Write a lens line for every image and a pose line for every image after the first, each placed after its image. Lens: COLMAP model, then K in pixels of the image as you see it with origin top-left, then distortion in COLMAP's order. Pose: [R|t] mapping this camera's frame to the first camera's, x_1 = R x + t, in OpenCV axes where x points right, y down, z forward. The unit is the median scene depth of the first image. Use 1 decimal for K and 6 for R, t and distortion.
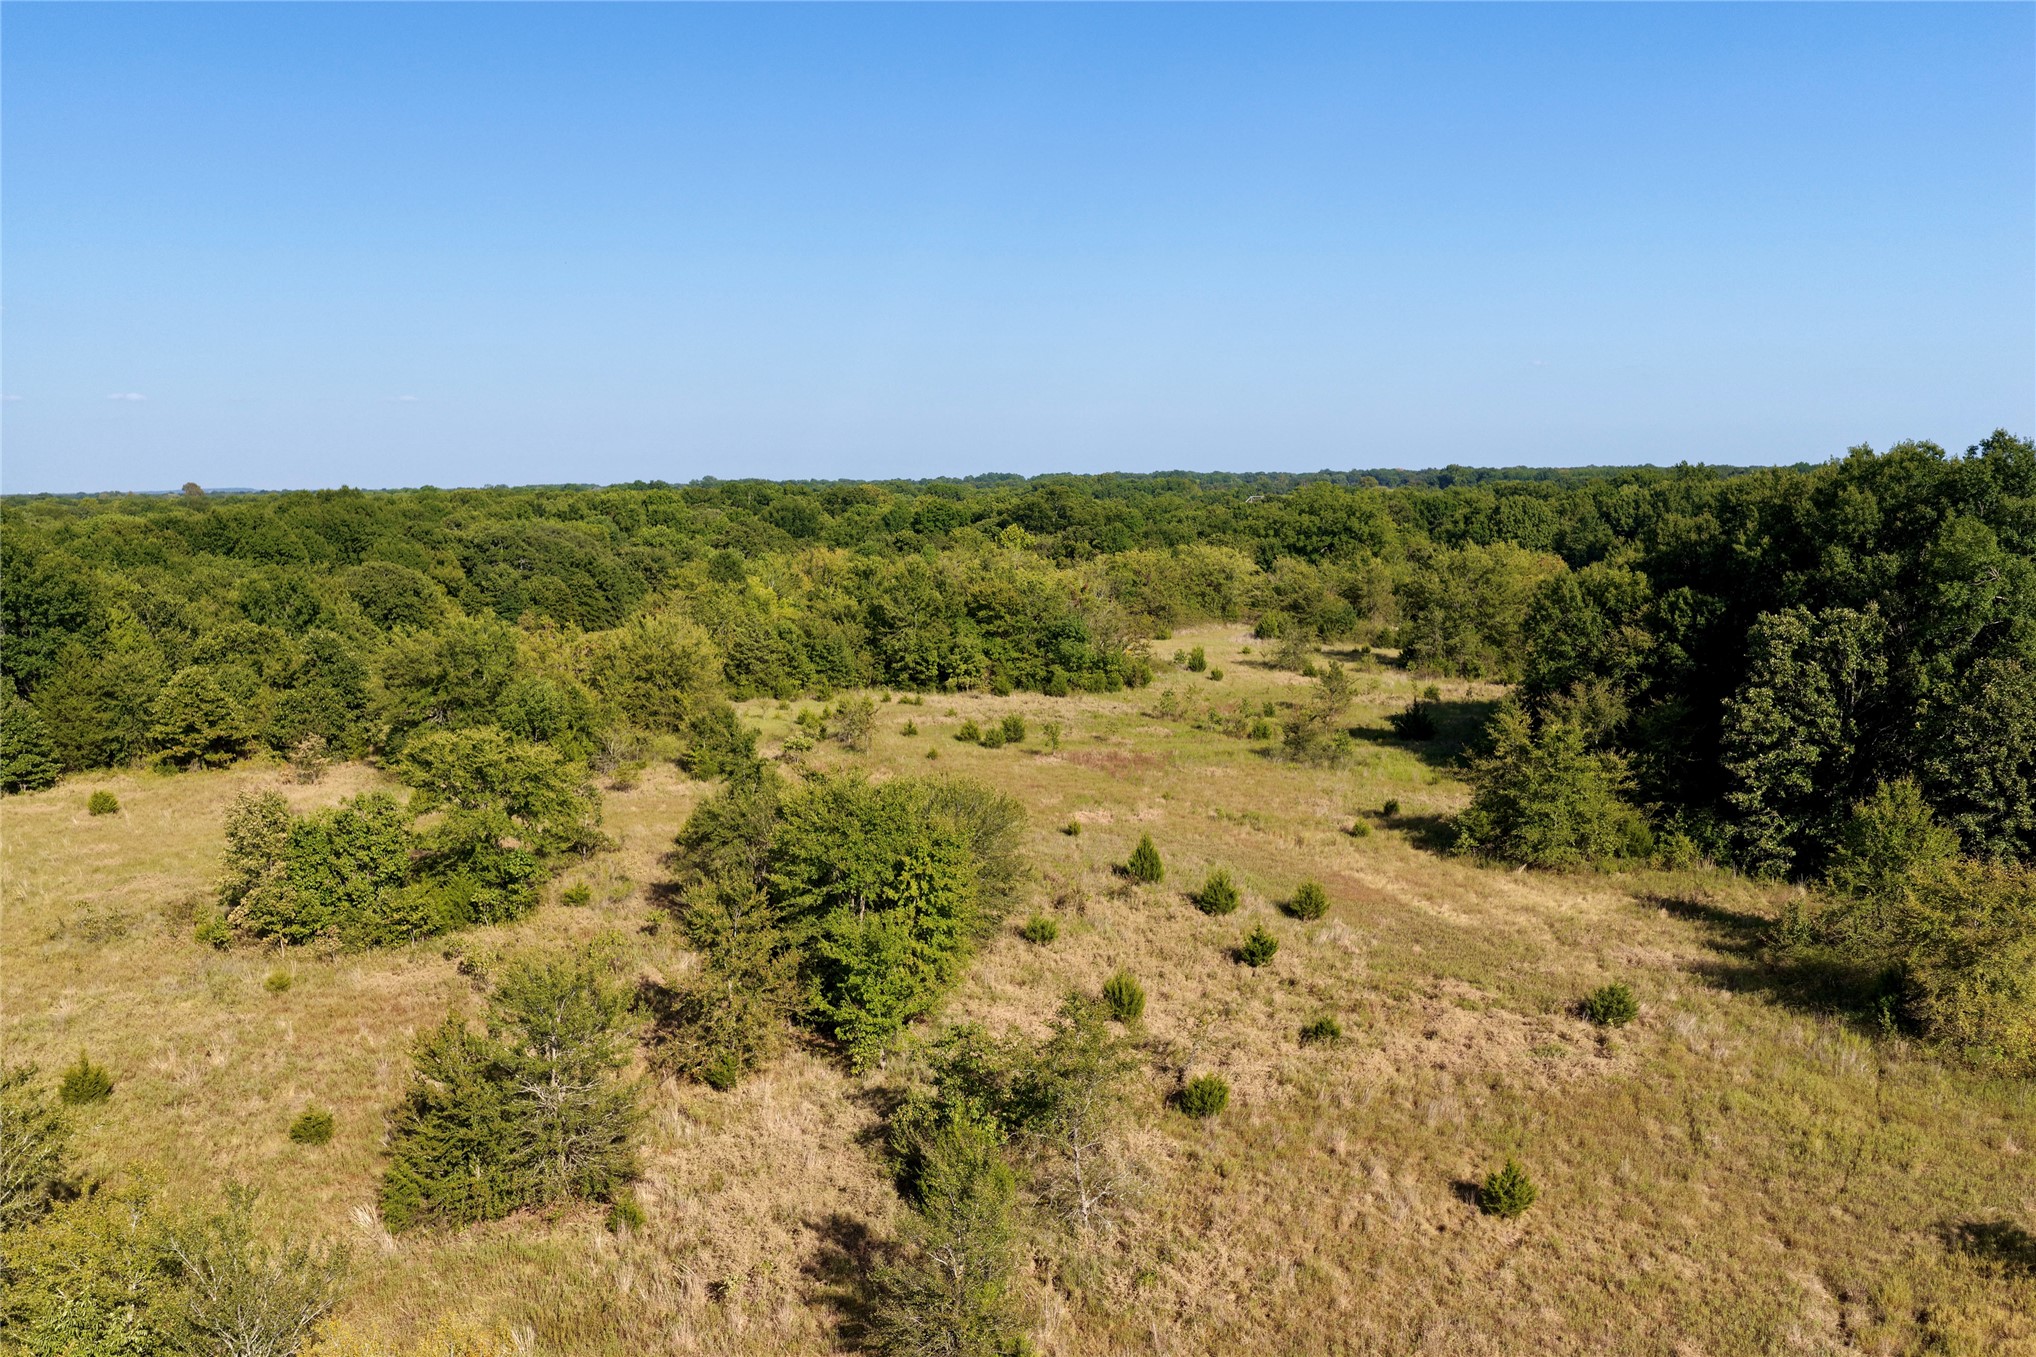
lens RADIAL K [[1657.8, 0, 1018.0], [0, 1657.8, 678.5], [0, 0, 1]] dist [-0.034086, 0.056030]
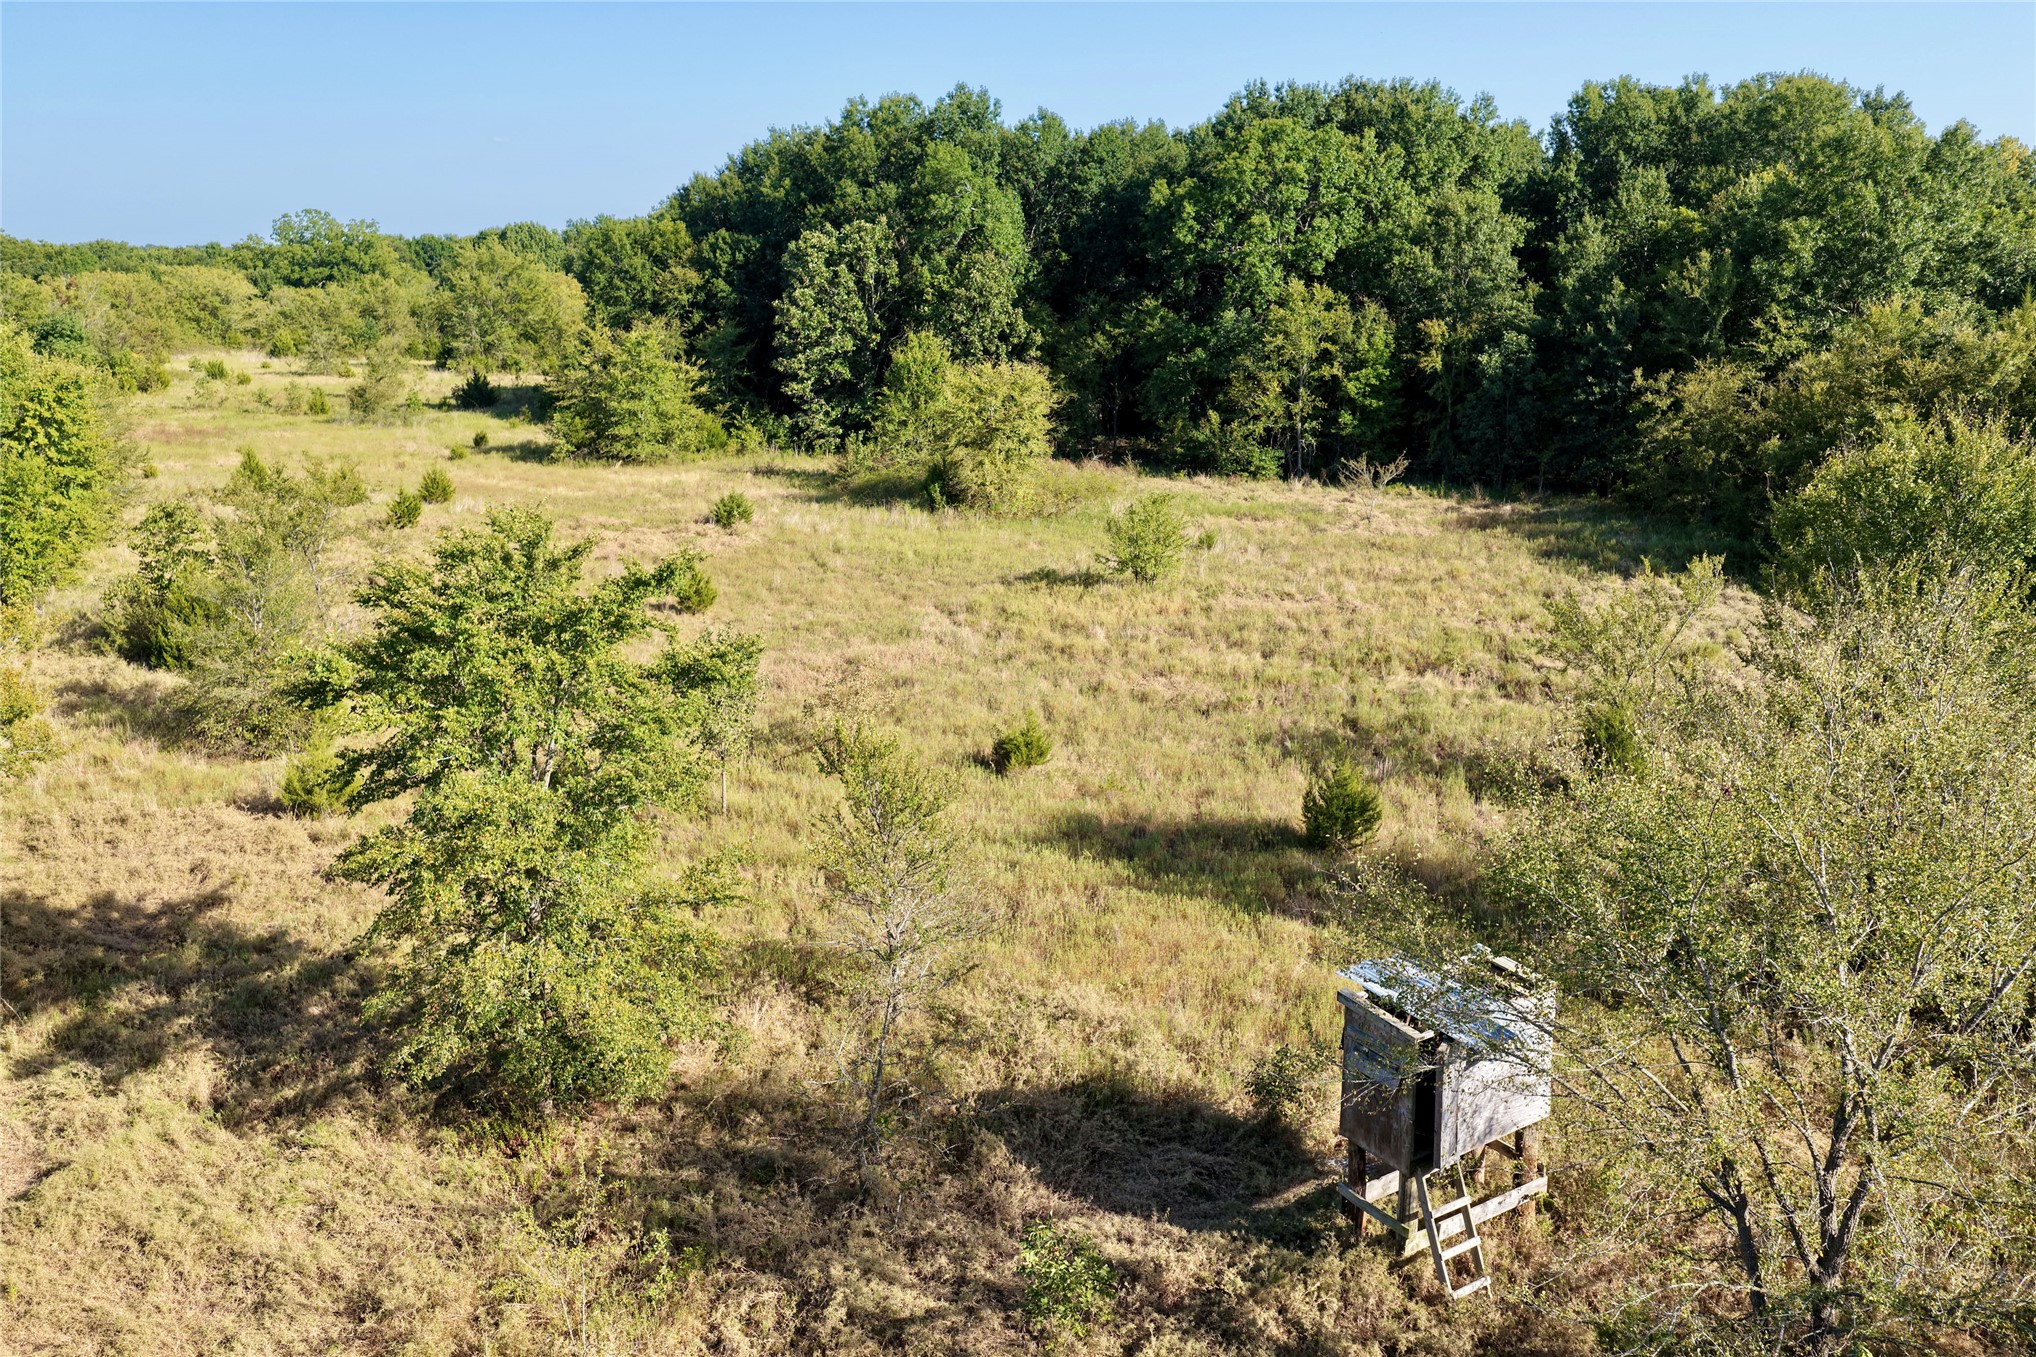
lens RADIAL K [[1657.8, 0, 1018.0], [0, 1657.8, 678.5], [0, 0, 1]] dist [-0.034086, 0.056030]
pose [[0.830506, -0.136989, 0.539902, -0.086288], [0.065812, 0.986630, 0.149100, 0.108246], [-0.553109, -0.088297, 0.828417, -0.067292]]
